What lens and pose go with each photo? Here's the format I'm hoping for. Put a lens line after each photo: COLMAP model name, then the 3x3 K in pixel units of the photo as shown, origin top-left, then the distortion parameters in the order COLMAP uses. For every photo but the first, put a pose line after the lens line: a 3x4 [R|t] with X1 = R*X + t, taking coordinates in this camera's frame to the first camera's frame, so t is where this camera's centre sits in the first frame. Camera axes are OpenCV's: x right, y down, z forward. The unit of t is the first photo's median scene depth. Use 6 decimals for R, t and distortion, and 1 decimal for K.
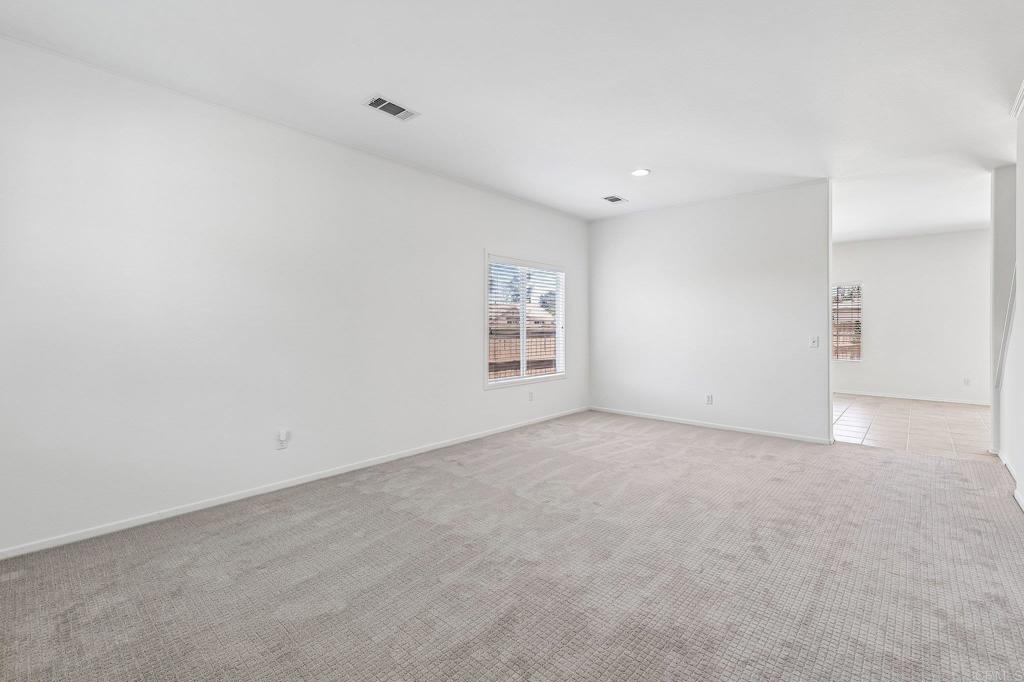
lens RADIAL K [[447.0, 0, 511.0], [0, 447.0, 329.9], [0, 0, 1]] dist [0.010254, 0.001146]
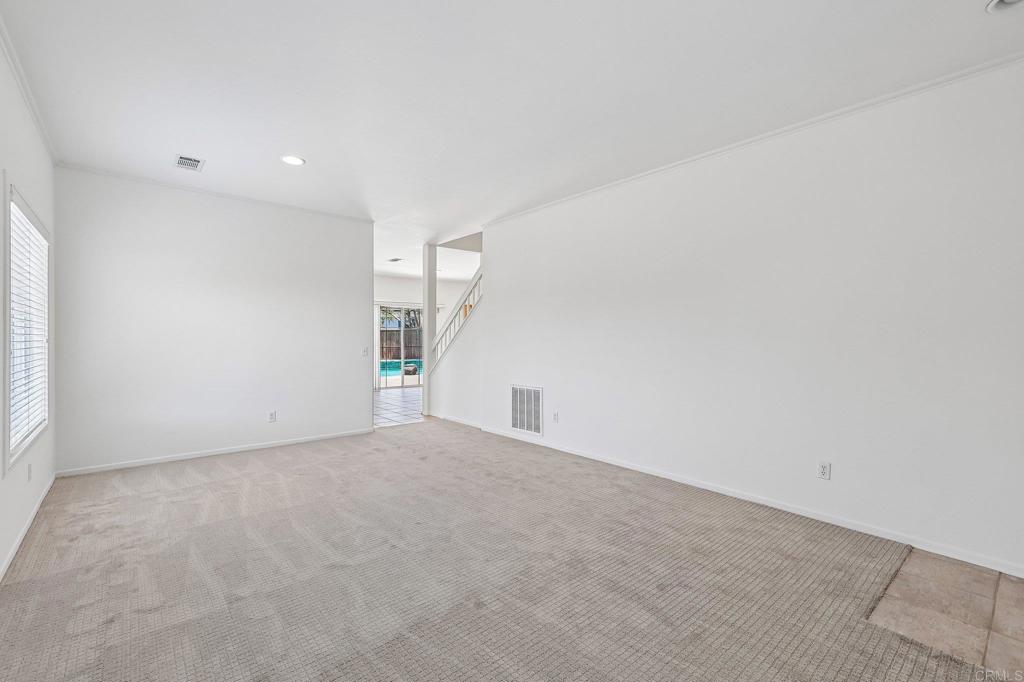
lens RADIAL K [[447.0, 0, 511.6], [0, 447.0, 342.3], [0, 0, 1]] dist [0.010254, 0.001146]
pose [[0.129407, -0.009841, 0.991543, -0.639074], [0.005807, 0.999941, 0.009167, -0.009036], [-0.991575, 0.004572, 0.129457, 0.586031]]
